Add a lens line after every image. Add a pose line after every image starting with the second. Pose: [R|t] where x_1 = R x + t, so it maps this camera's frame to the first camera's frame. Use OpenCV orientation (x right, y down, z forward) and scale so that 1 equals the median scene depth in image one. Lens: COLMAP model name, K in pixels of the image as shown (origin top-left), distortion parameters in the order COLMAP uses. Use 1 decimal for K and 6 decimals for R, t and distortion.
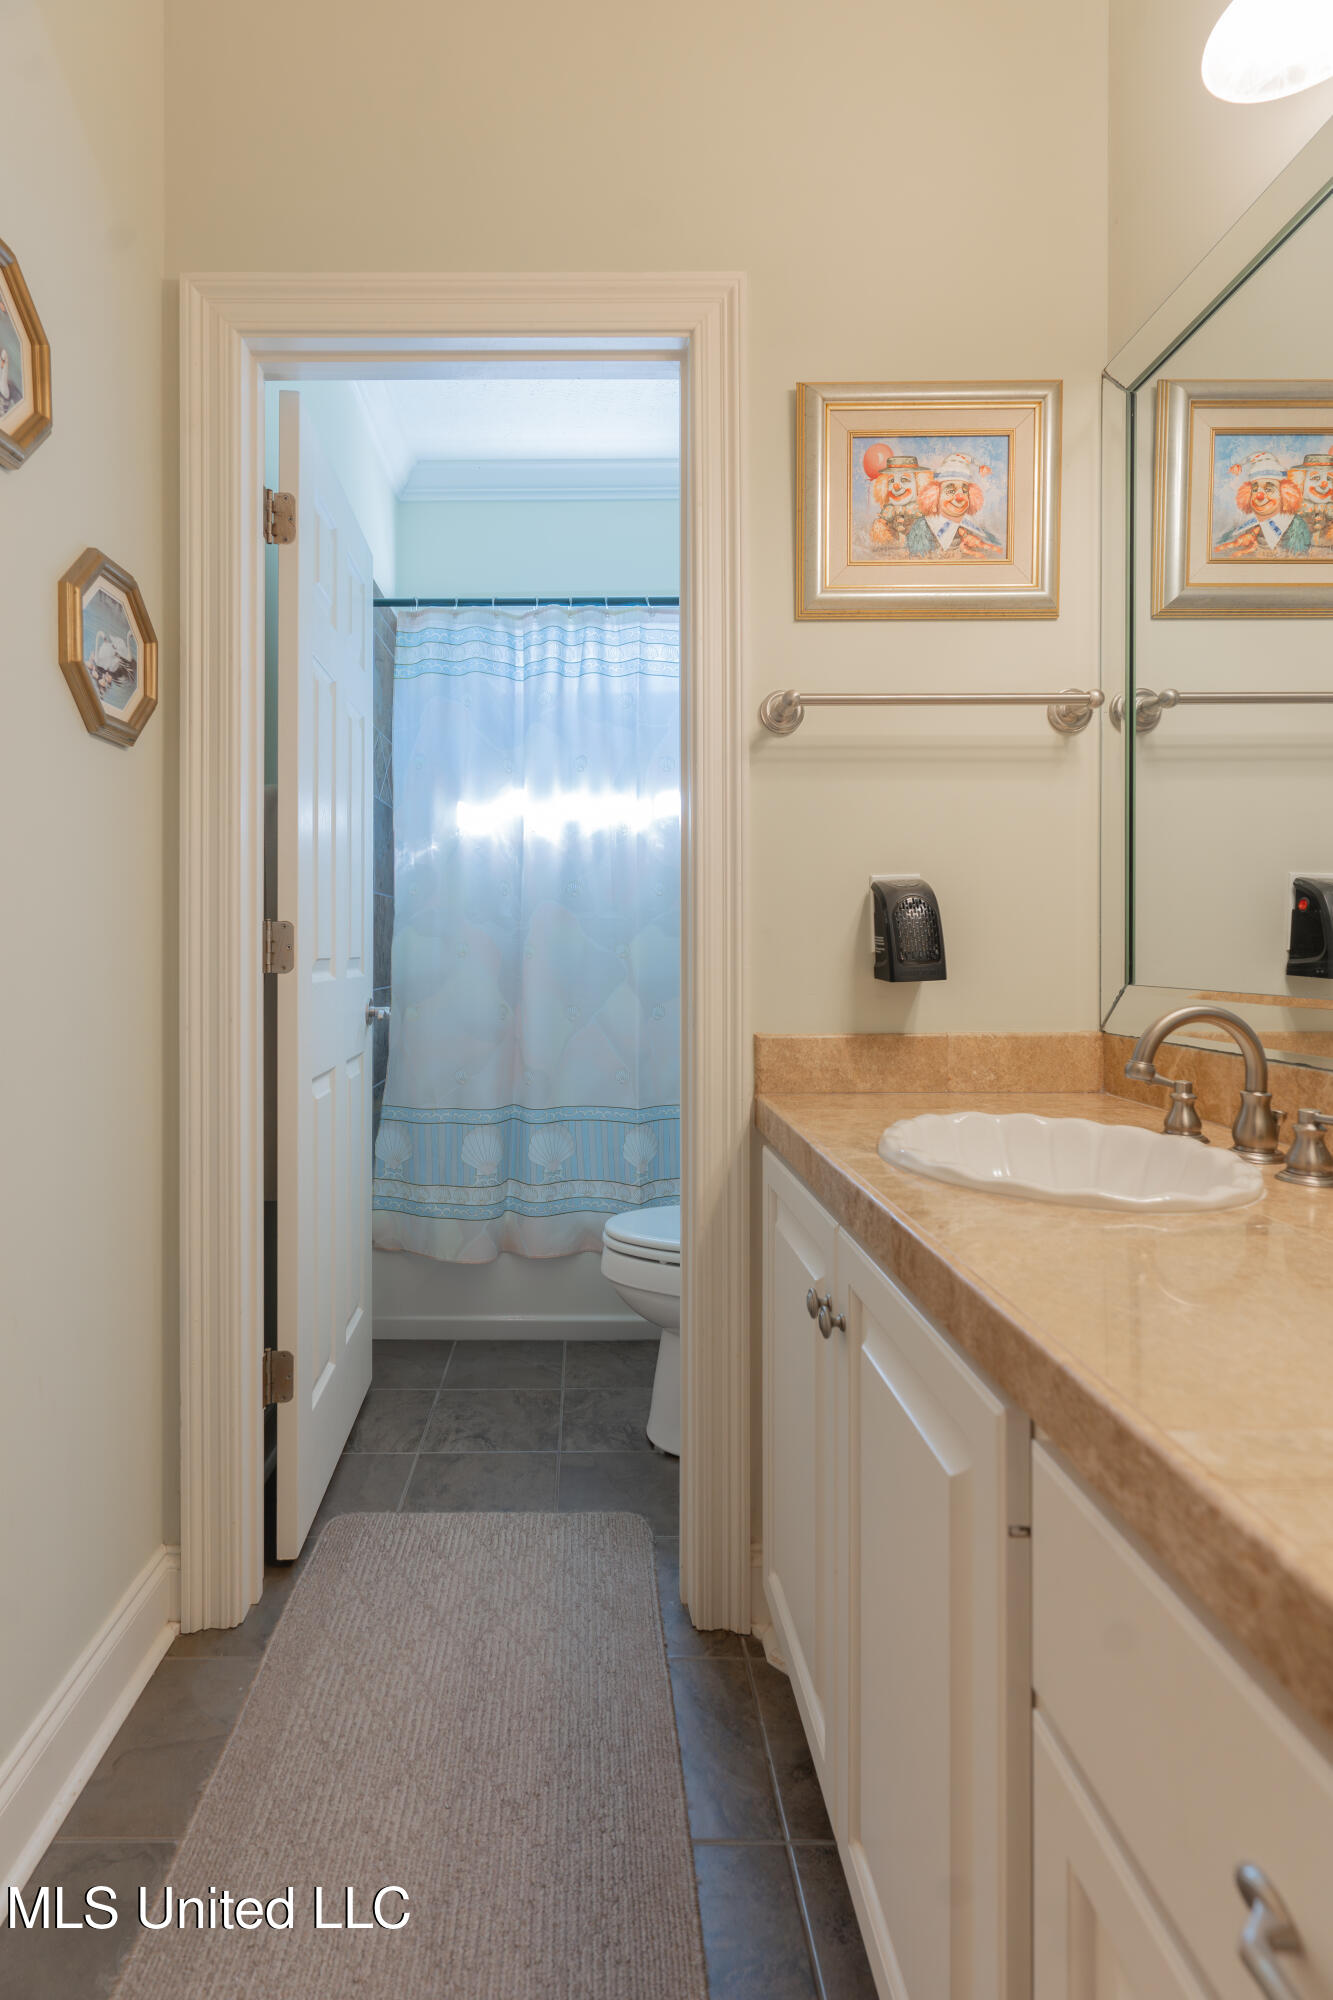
lens RADIAL K [[955.4, 0, 659.5], [0, 955.4, 973.4], [0, 0, 1]] dist [0.002146, 0.001493]
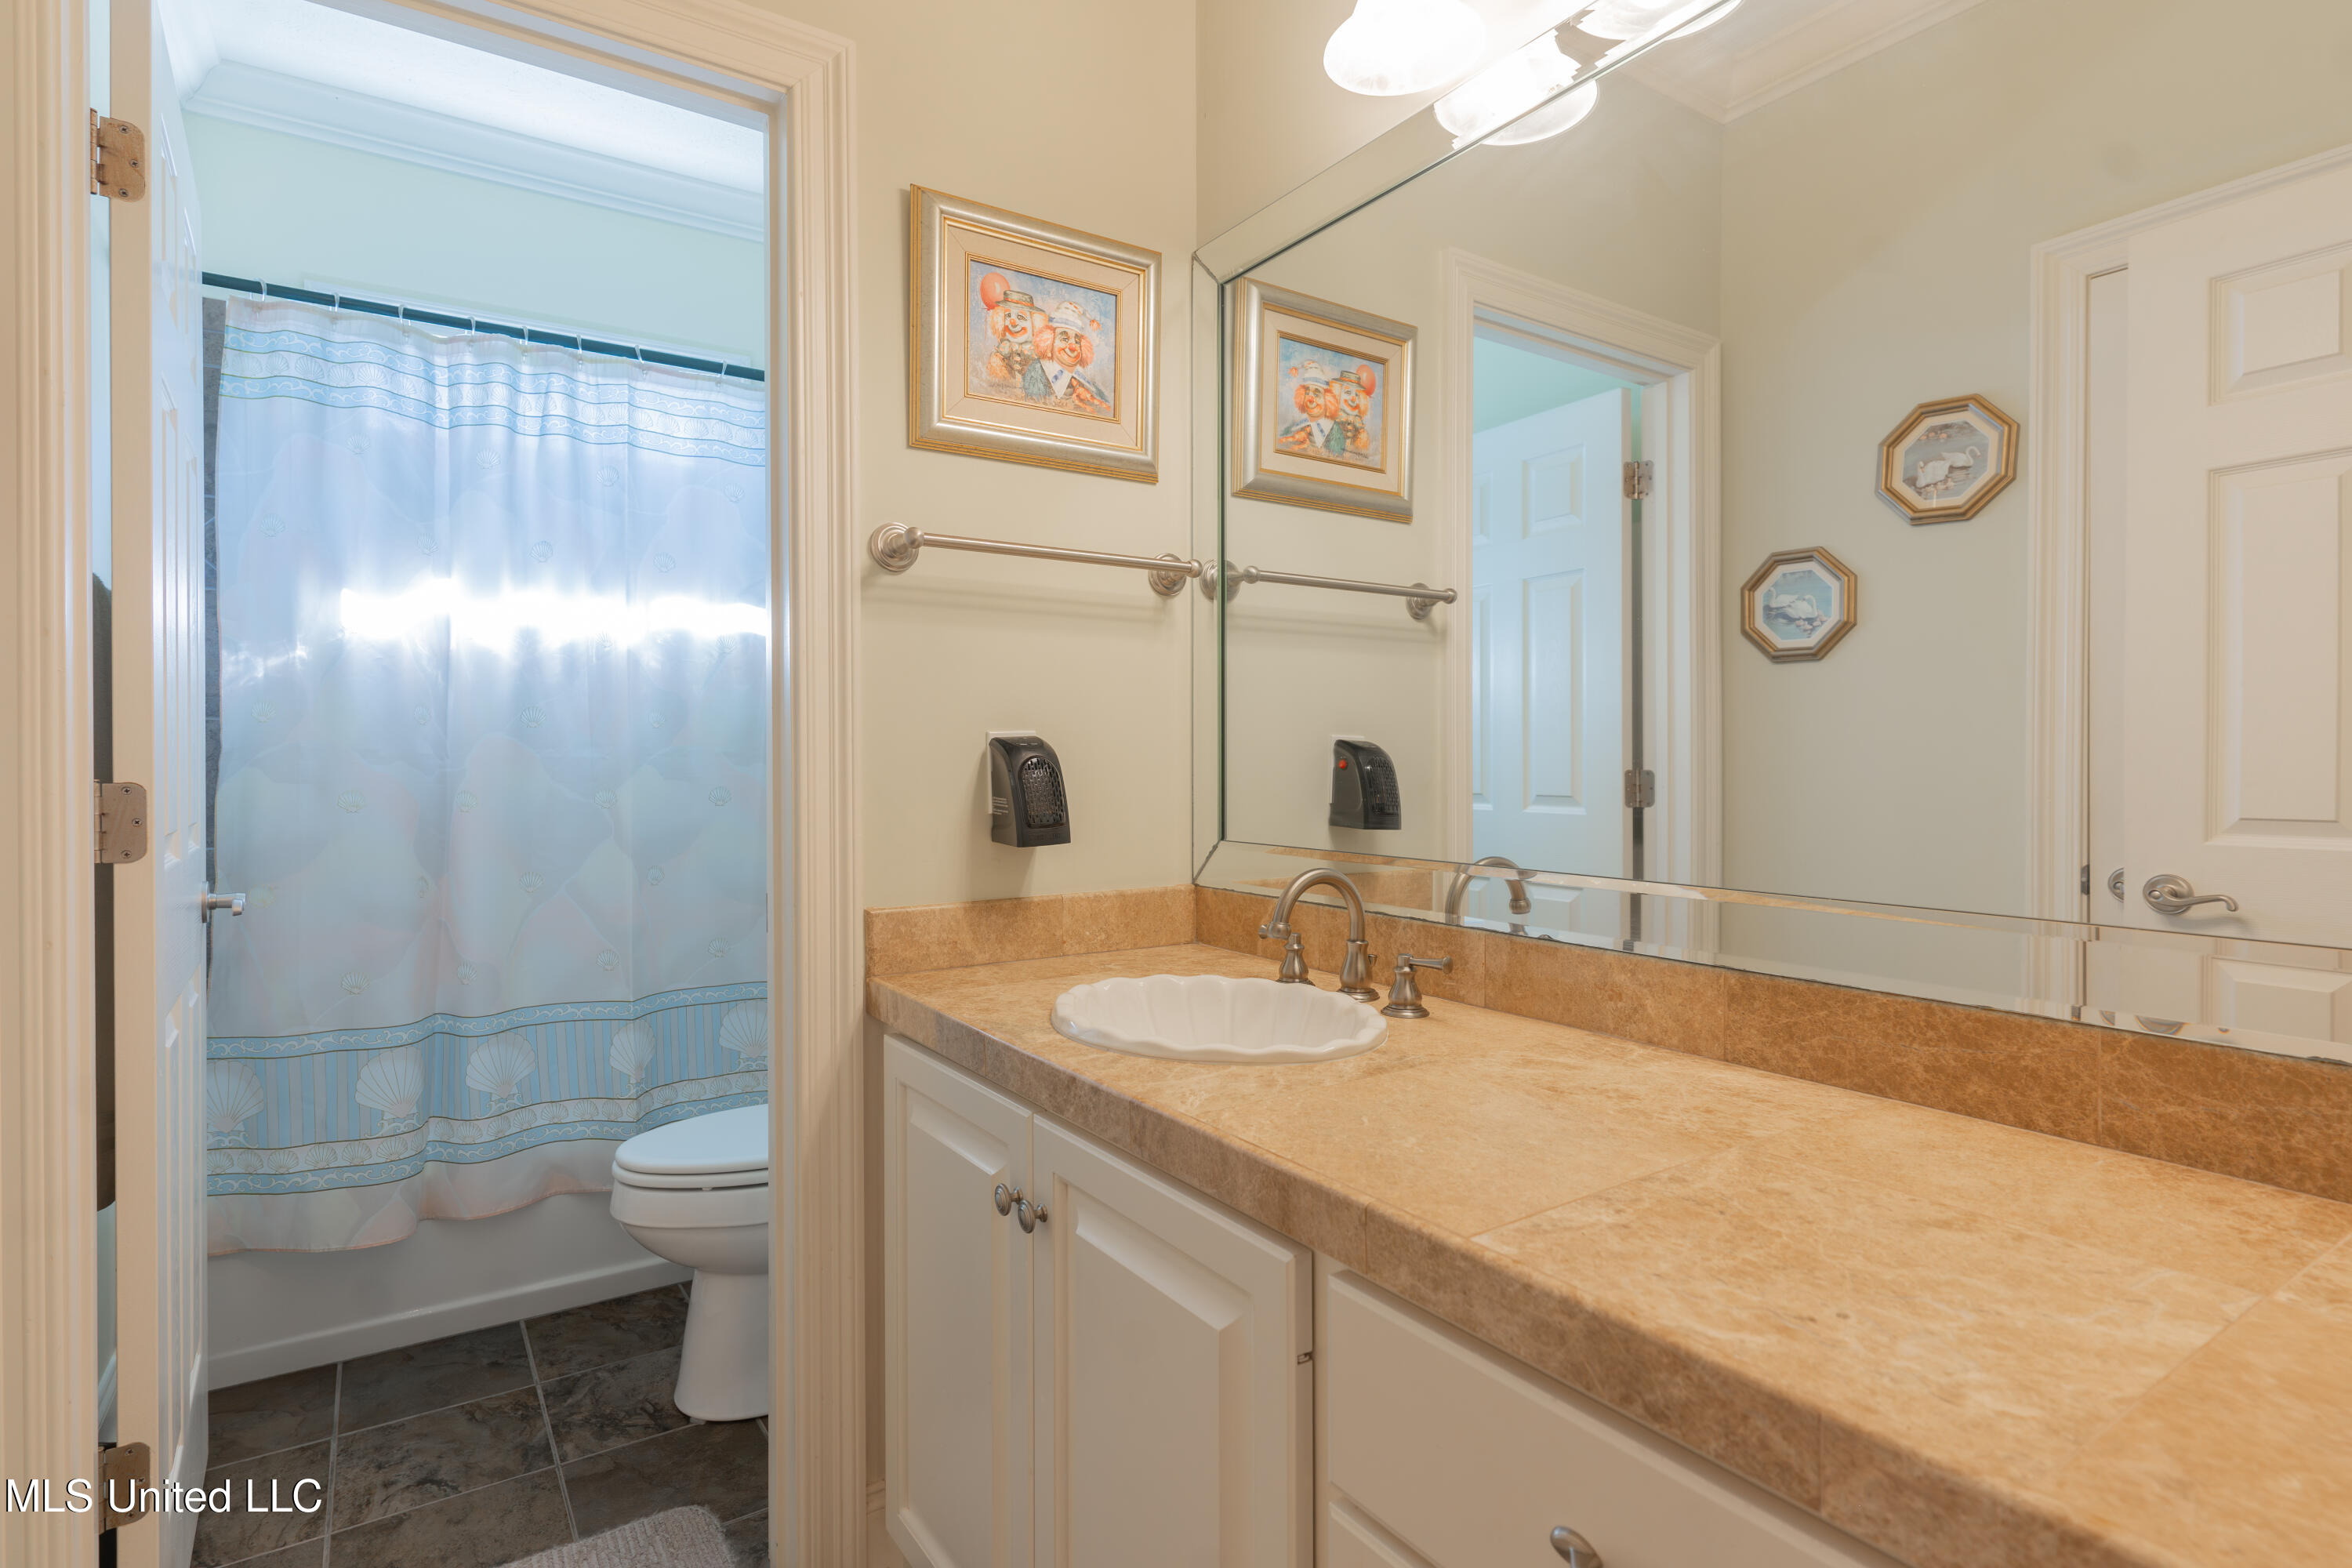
lens RADIAL K [[1165.3, 0, 1129.7], [0, 1165.3, 780.3], [0, 0, 1]] dist [0.001233, 0.001583]
pose [[0.843761, -0.012778, 0.536567, -0.278164], [0.009043, 0.999913, 0.009592, -0.065615], [-0.536643, -0.003241, 0.843803, -0.036702]]
